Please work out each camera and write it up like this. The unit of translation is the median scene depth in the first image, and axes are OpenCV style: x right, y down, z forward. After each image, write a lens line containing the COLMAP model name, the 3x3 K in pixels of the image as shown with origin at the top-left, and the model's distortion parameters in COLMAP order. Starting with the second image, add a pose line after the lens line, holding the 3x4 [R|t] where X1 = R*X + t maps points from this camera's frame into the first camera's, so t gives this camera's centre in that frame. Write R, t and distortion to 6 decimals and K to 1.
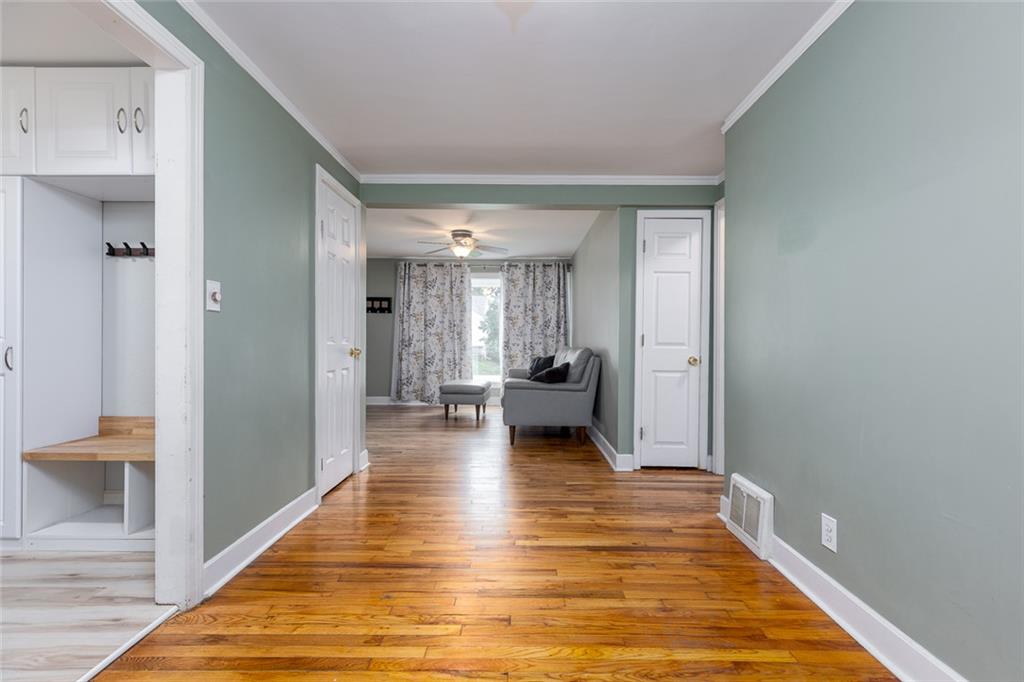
lens RADIAL K [[453.8, 0, 512.4], [0, 453.8, 343.0], [0, 0, 1]] dist [0.003762, -0.001853]
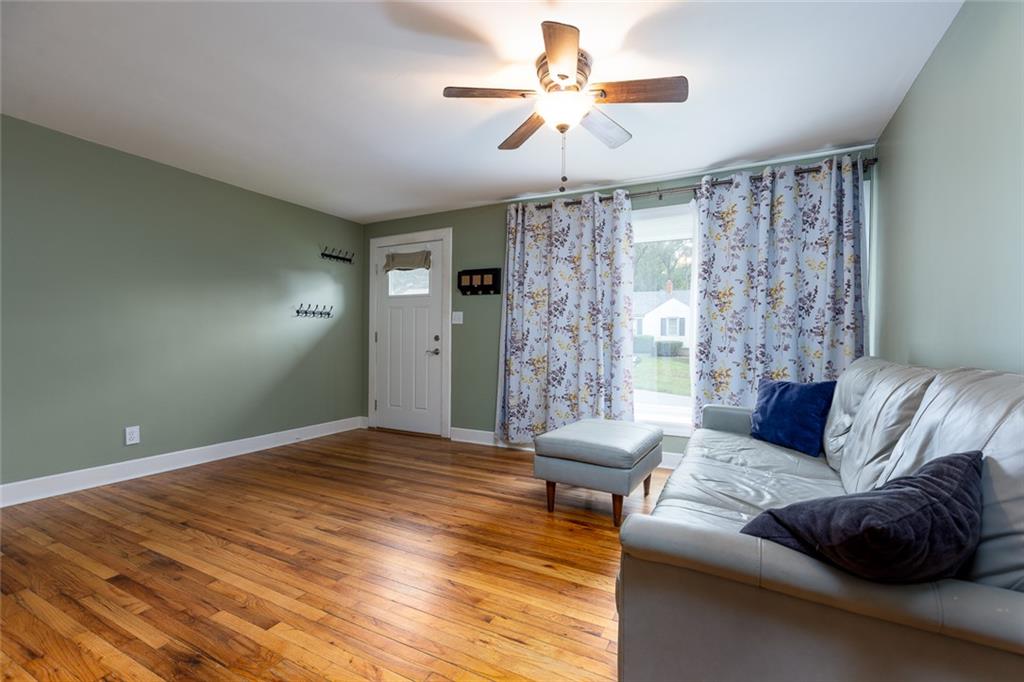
lens RADIAL K [[453.8, 0, 513.7], [0, 453.8, 342.5], [0, 0, 1]] dist [0.003762, -0.001853]
pose [[0.892345, 0.009504, -0.451254, 0.023323], [-0.009861, 0.999950, 0.001560, -0.002573], [0.451247, 0.003058, 0.892394, 0.481007]]
